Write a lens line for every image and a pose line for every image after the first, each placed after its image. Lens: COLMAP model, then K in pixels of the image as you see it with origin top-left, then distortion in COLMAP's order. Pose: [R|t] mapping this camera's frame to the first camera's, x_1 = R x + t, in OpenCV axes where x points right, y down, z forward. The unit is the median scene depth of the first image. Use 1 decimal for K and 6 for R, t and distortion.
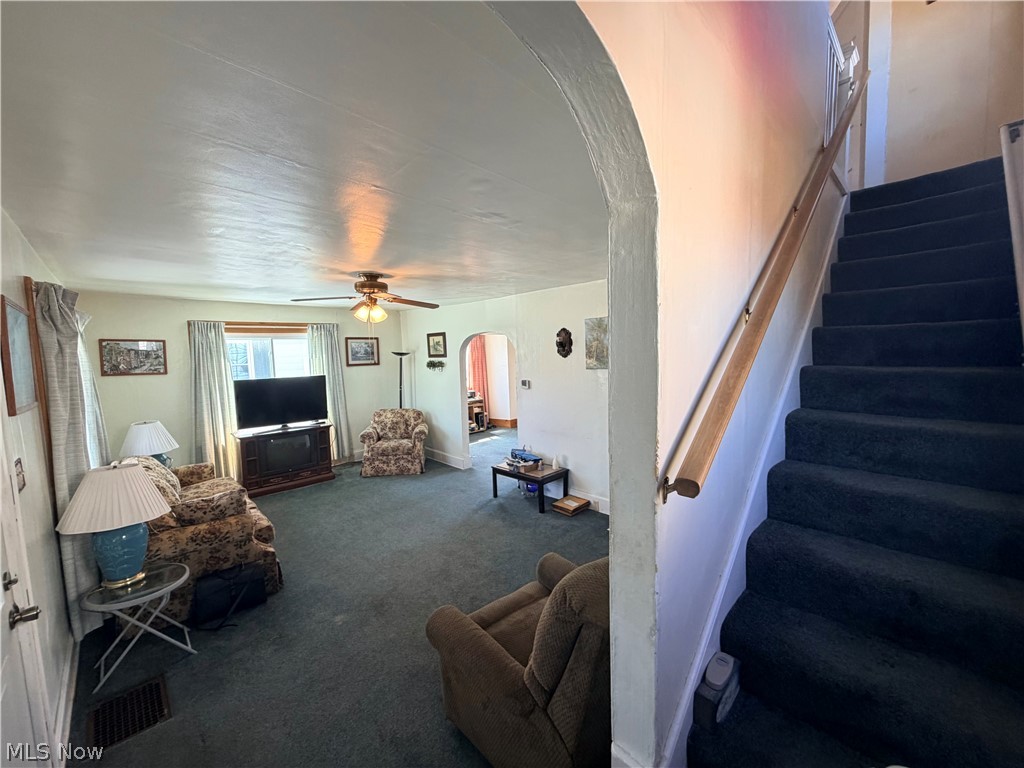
lens RADIAL K [[410.5, 0, 508.5], [0, 410.5, 384.6], [0, 0, 1]] dist [0.000604, 0.000061]
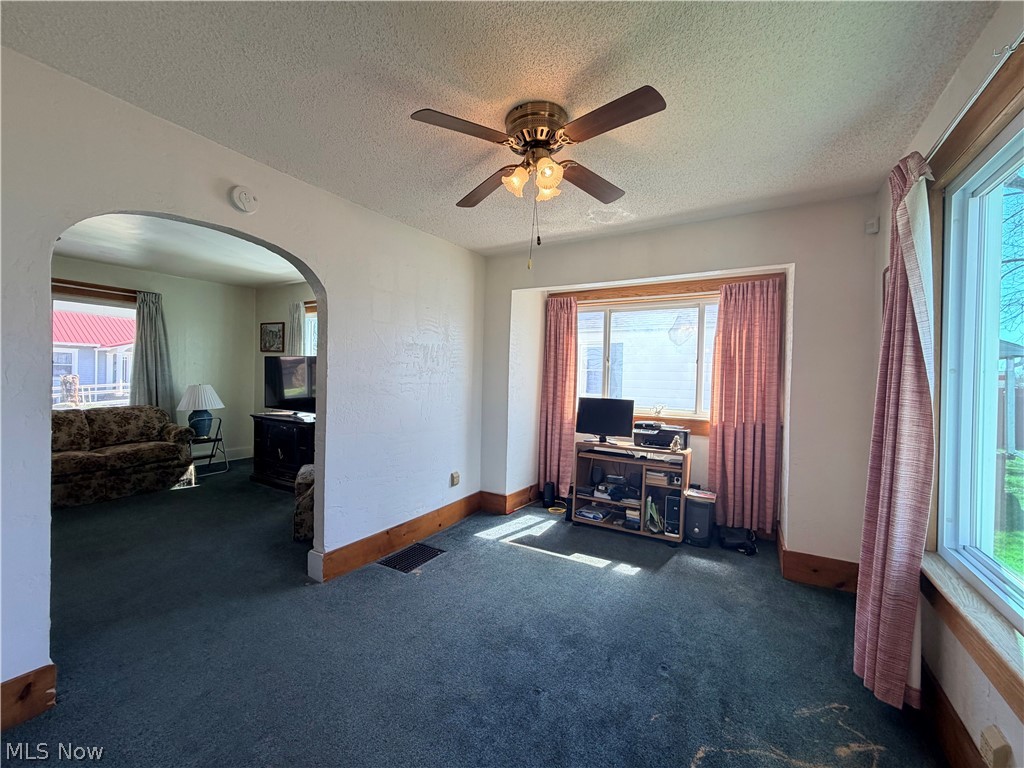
lens RADIAL K [[410.5, 0, 508.5], [0, 410.5, 384.6], [0, 0, 1]] dist [0.000604, 0.000061]
pose [[0.253462, 0.053540, -0.965862, 0.434620], [-0.110346, 0.993550, 0.026118, -0.034243], [0.961031, 0.099959, 0.257735, 1.307481]]
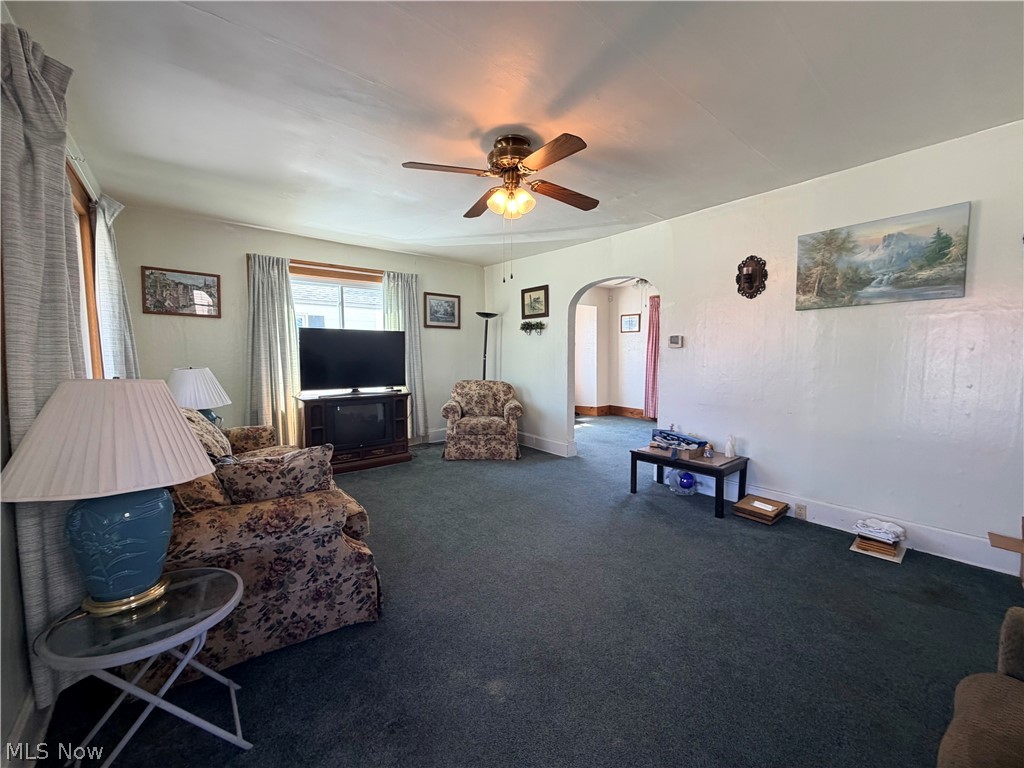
lens RADIAL K [[410.5, 0, 508.5], [0, 410.5, 384.6], [0, 0, 1]] dist [0.000604, 0.000061]
pose [[0.995964, 0.030833, -0.084294, -0.196185], [-0.031358, 0.999496, -0.004907, 0.090534], [0.084100, 0.007531, 0.996429, 0.244786]]
